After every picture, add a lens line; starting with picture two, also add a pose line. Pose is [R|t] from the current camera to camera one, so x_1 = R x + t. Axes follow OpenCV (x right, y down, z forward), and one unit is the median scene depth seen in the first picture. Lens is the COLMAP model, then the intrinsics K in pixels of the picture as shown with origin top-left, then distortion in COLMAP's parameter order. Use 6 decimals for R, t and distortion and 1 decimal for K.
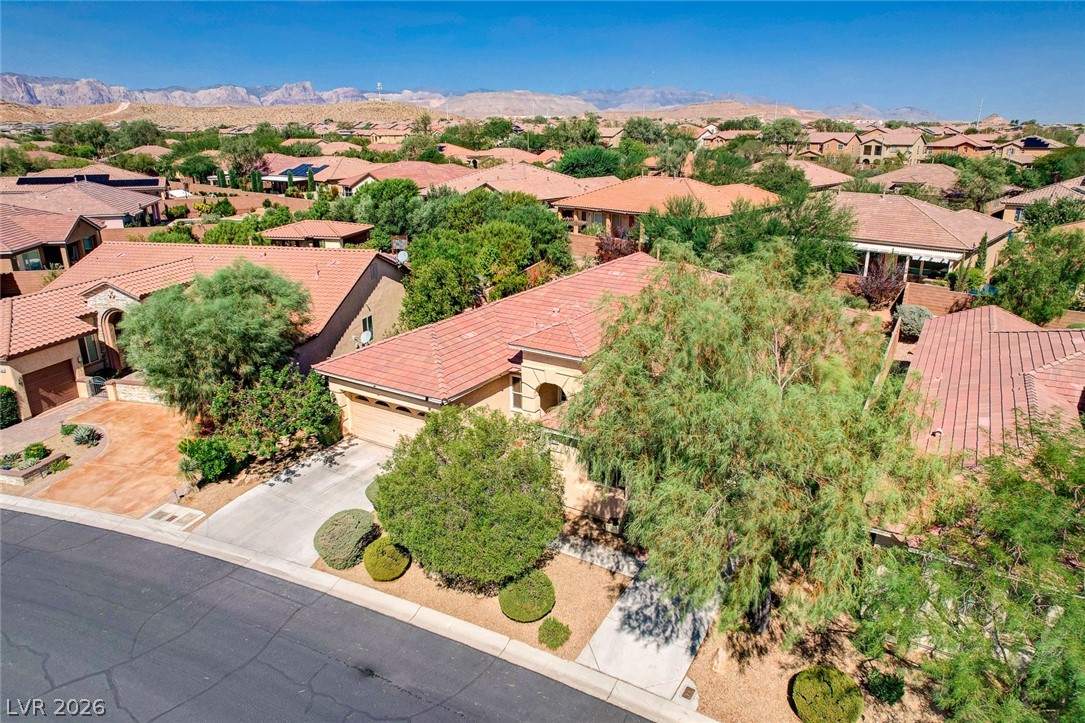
lens RADIAL K [[705.5, 0, 542.5], [0, 705.5, 361.5], [0, 0, 1]] dist [-0.066657, 0.061169]
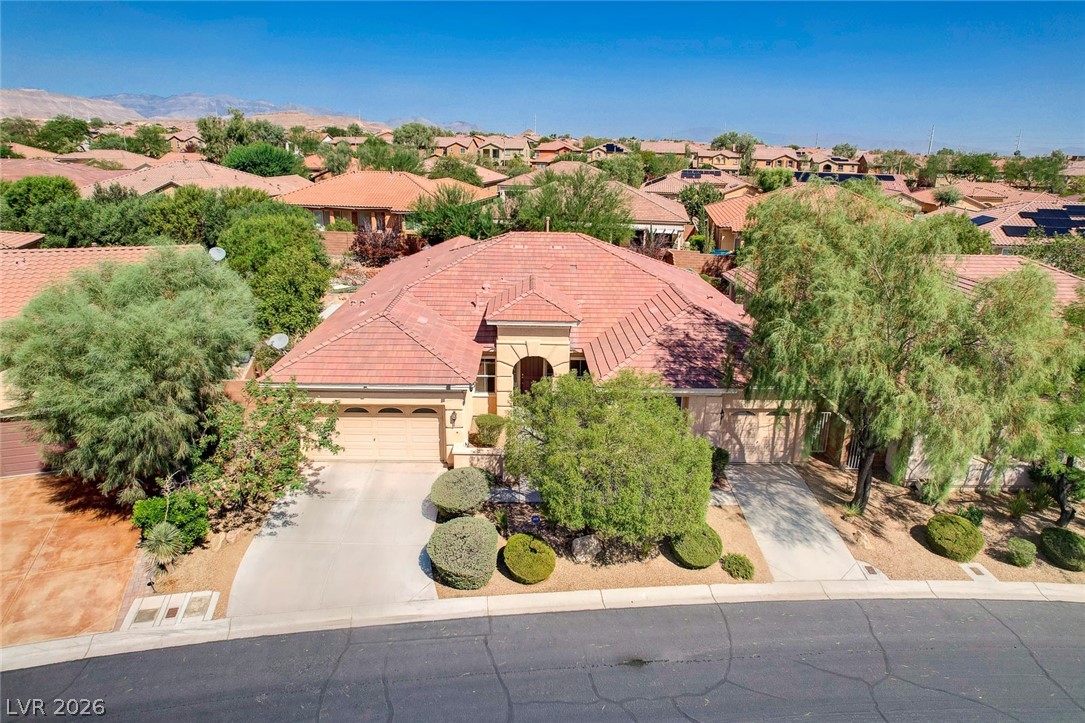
lens RADIAL K [[705.5, 0, 542.5], [0, 705.5, 361.5], [0, 0, 1]] dist [-0.066657, 0.061169]
pose [[0.837208, -0.143835, 0.527632, -0.484381], [0.151922, 0.987988, 0.028271, 0.012689], [-0.525360, 0.056490, 0.849003, 0.176699]]
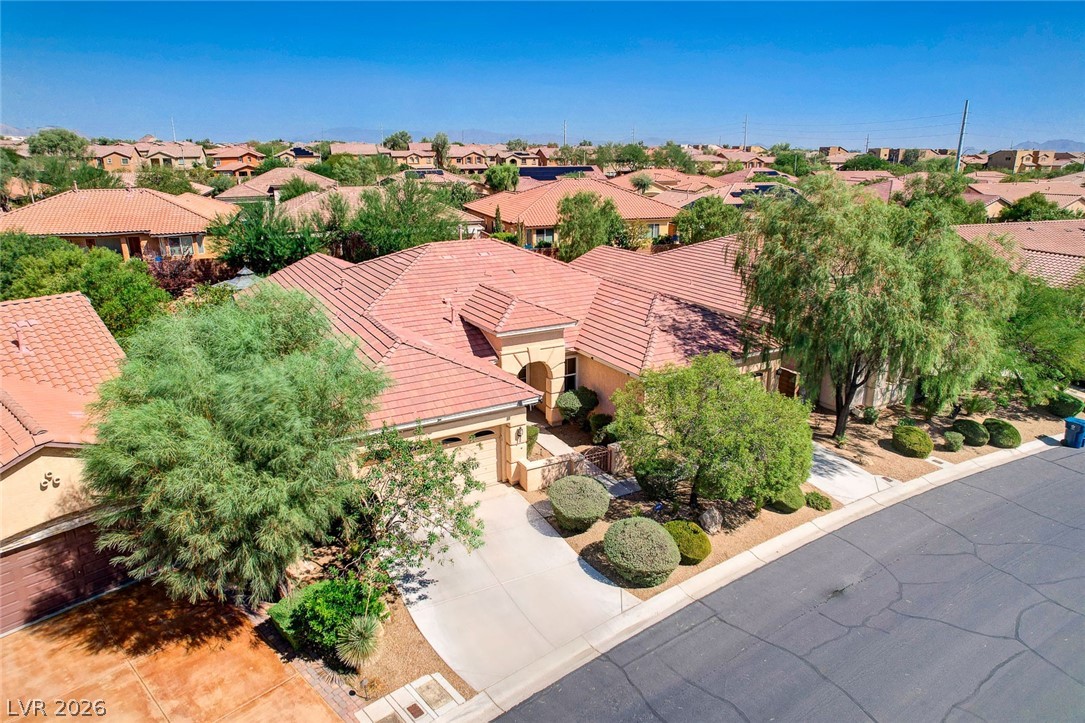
lens RADIAL K [[705.5, 0, 542.5], [0, 705.5, 361.5], [0, 0, 1]] dist [-0.066657, 0.061169]
pose [[0.487329, -0.256150, 0.834804, -0.787344], [0.278877, 0.951598, 0.129188, -0.091101], [-0.827489, 0.169851, 0.535175, 0.469999]]
